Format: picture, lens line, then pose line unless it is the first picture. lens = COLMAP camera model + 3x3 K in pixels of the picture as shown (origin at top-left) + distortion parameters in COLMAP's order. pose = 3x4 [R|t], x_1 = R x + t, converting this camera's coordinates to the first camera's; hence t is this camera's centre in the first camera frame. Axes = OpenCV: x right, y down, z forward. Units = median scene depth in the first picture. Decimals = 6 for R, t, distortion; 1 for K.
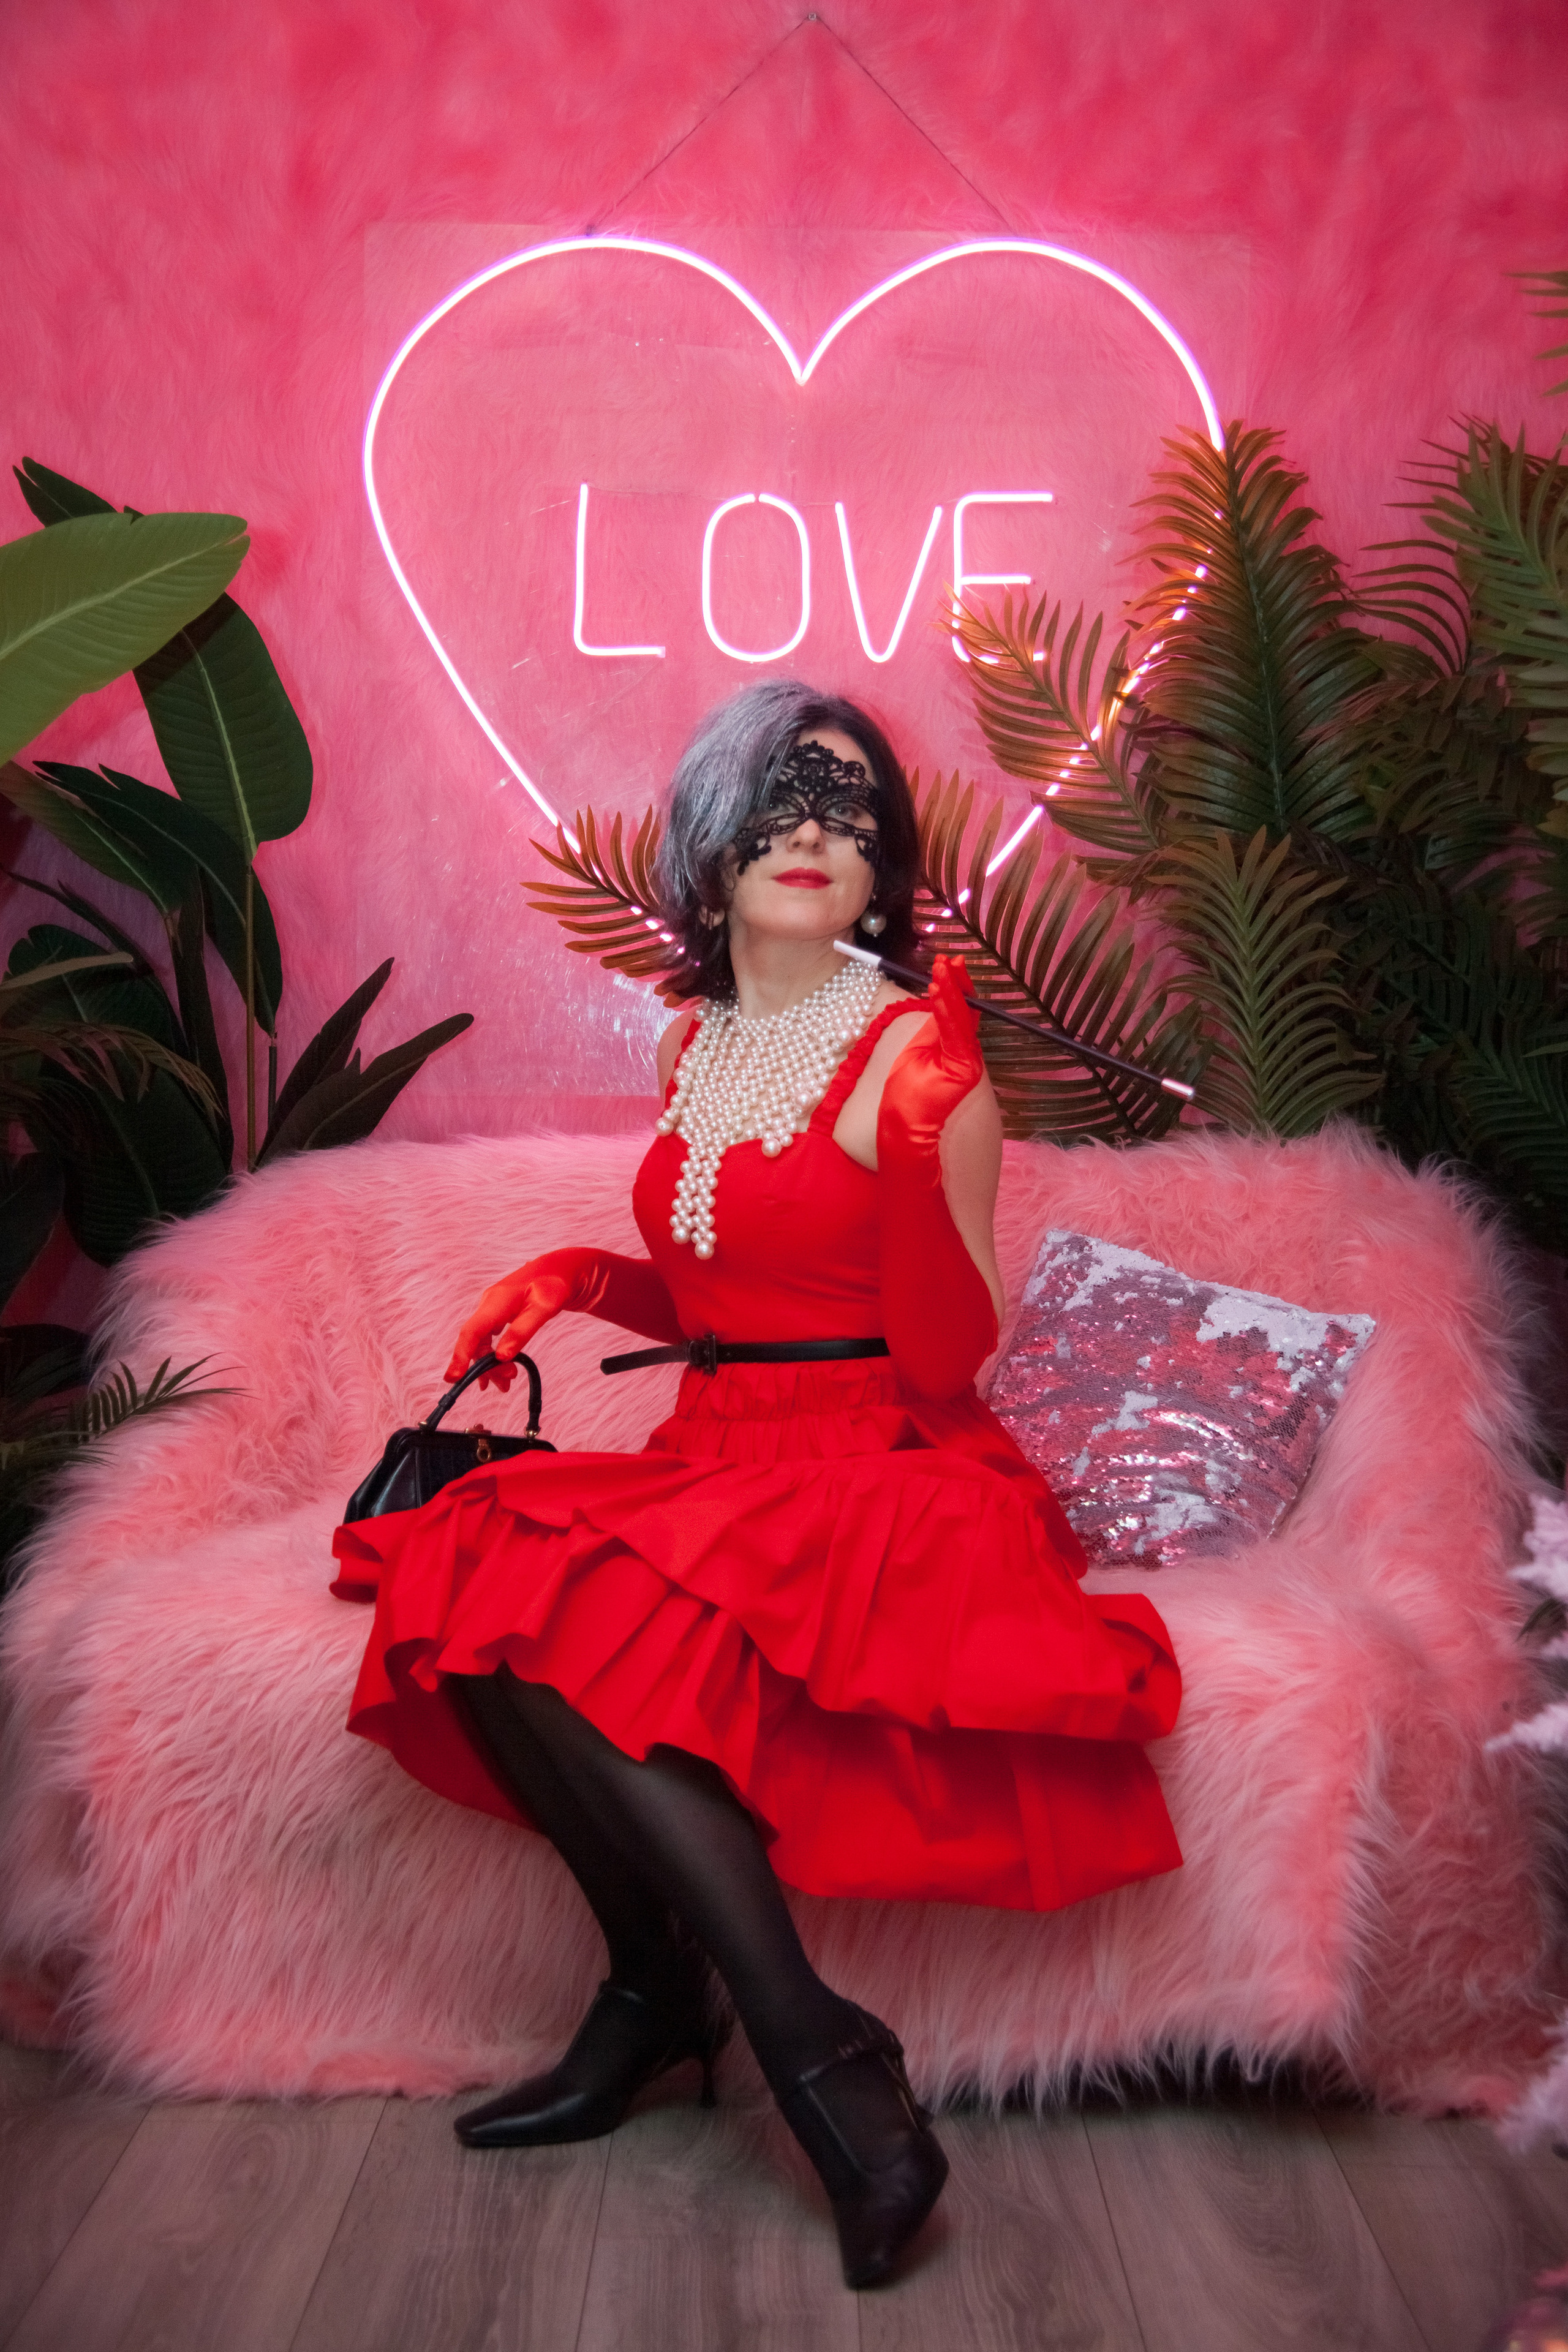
lens RADIAL K [[6224.4, 0, 868.7], [0, 6224.4, 1164.0], [0, 0, 1]] dist [0.418309, 0.000000]
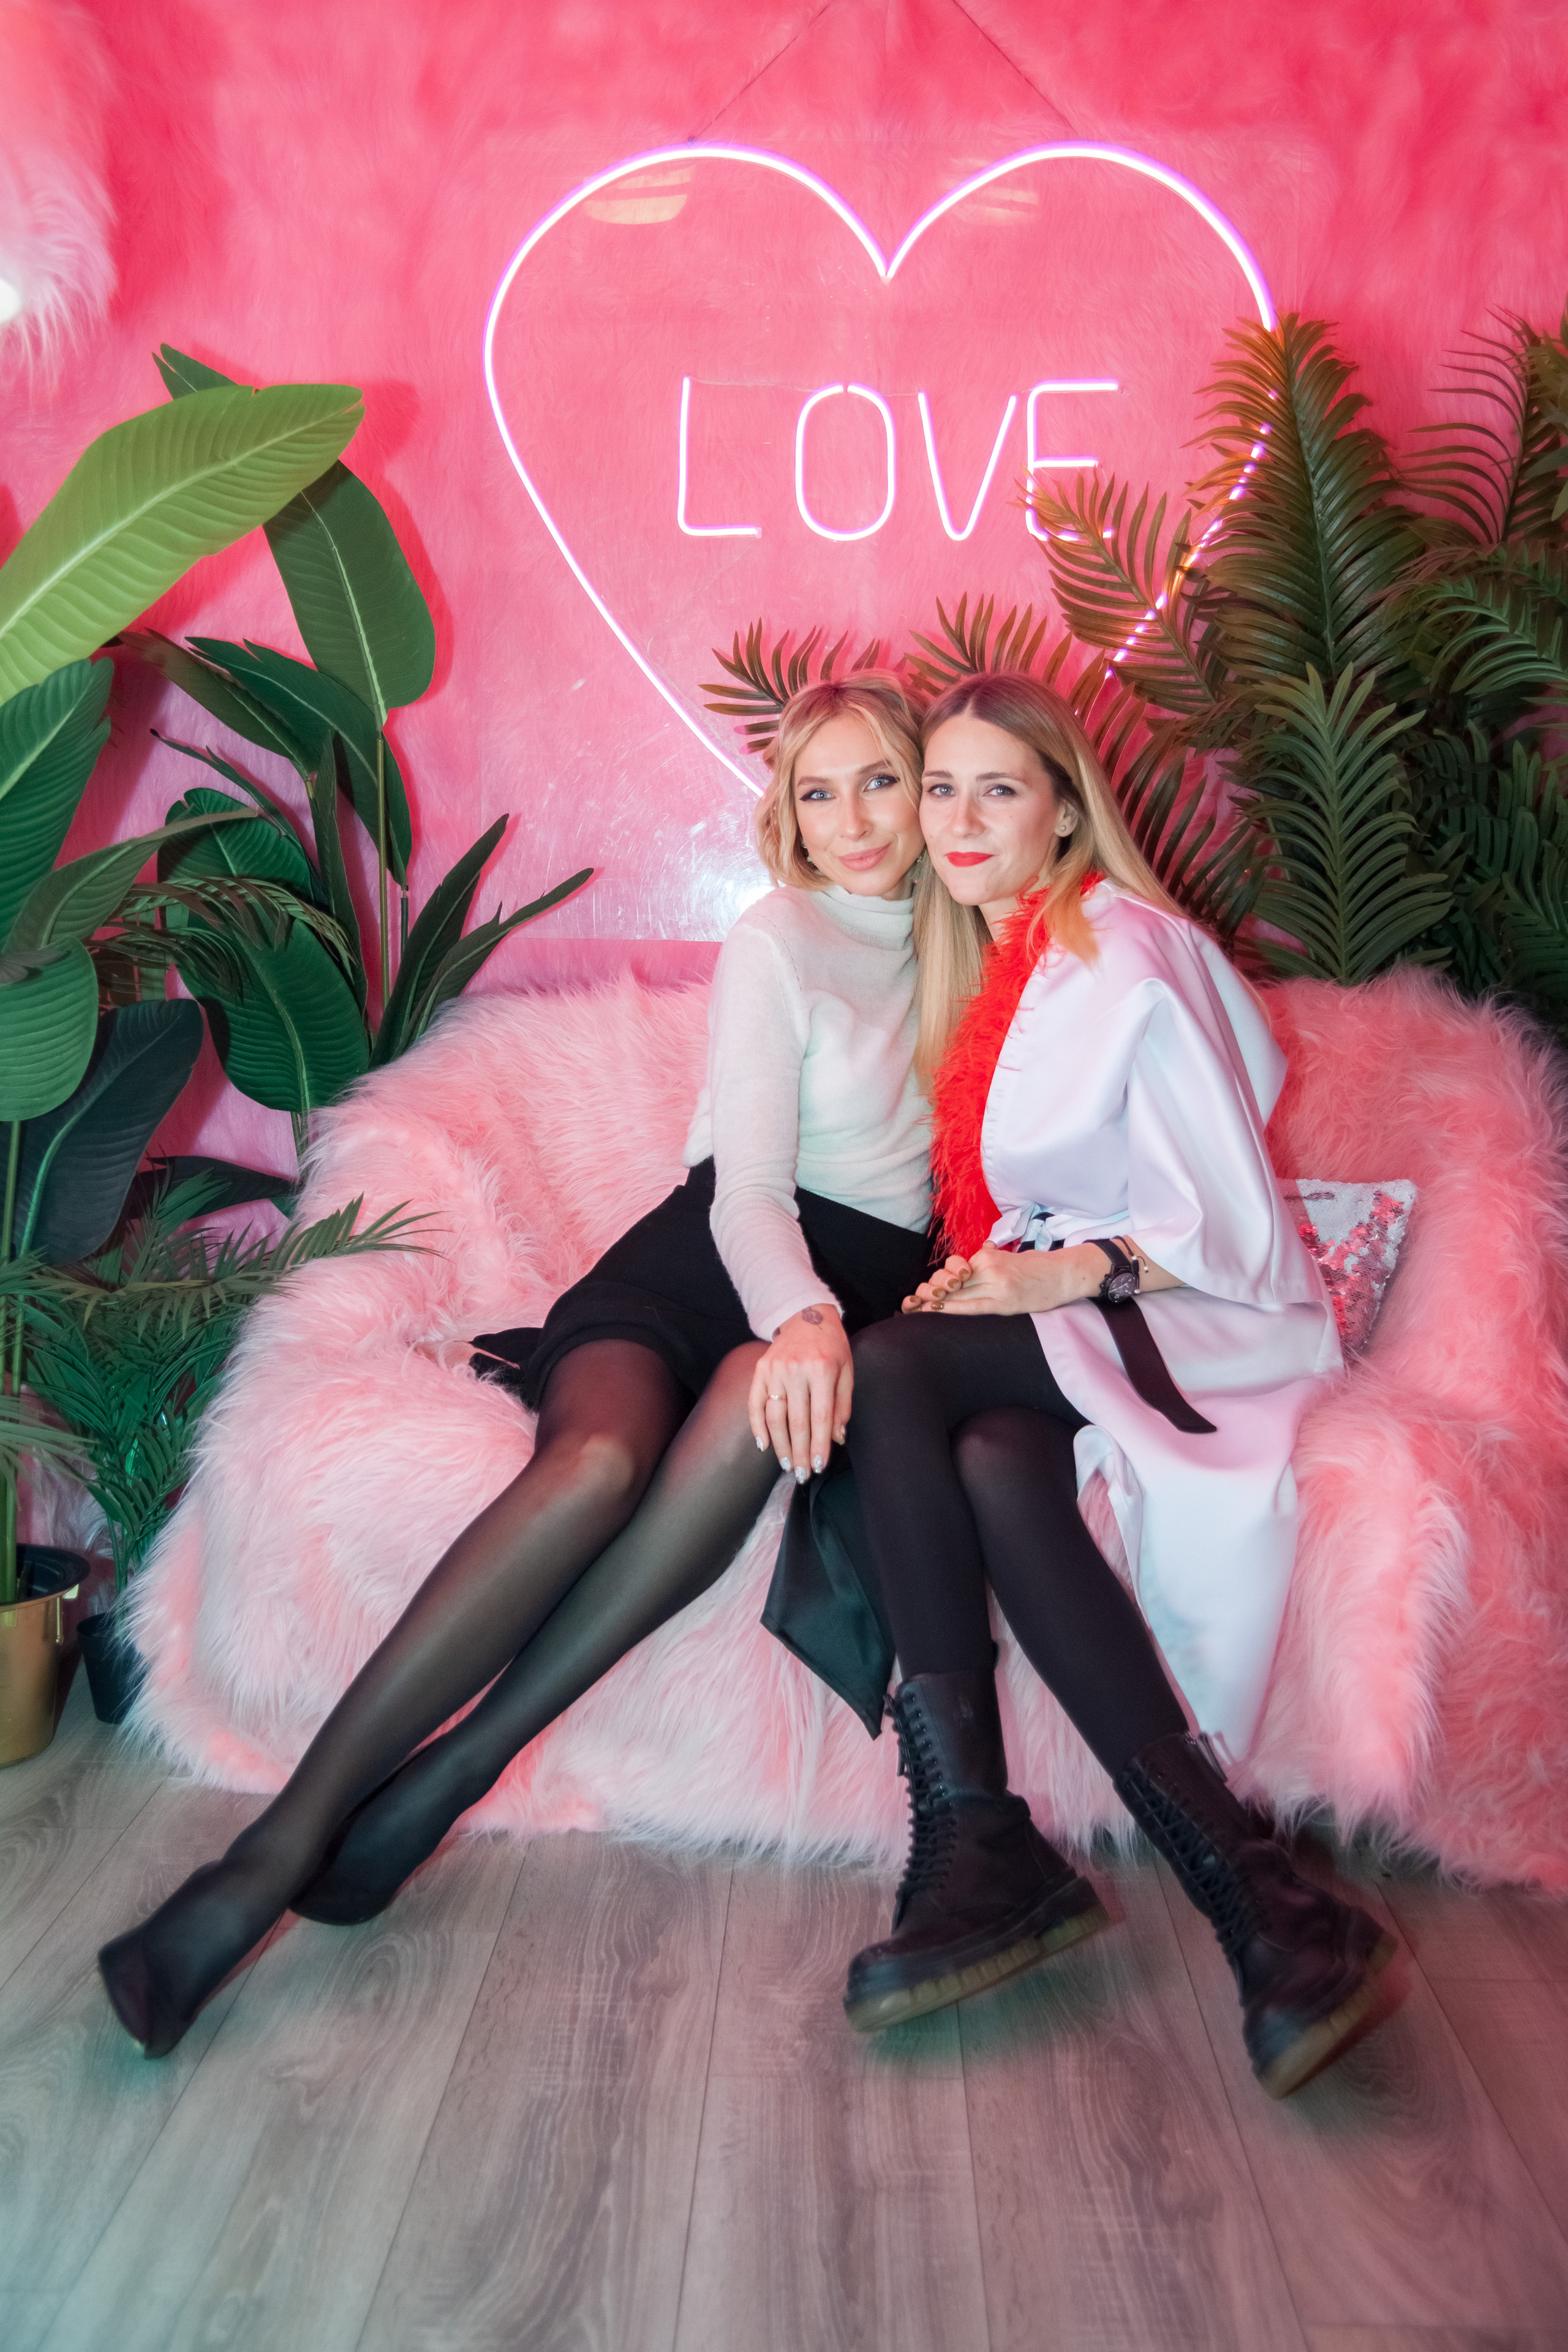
lens RADIAL K [[2953.3, 0, 799.6], [0, 2953.3, 1174.6], [0, 0, 1]] dist [0.045181, 0.000000]
pose [[0.999948, -0.002279, -0.009950, -0.021163], [0.002996, 0.997348, 0.072713, -0.007906], [0.009758, -0.072739, 0.997303, 0.480858]]
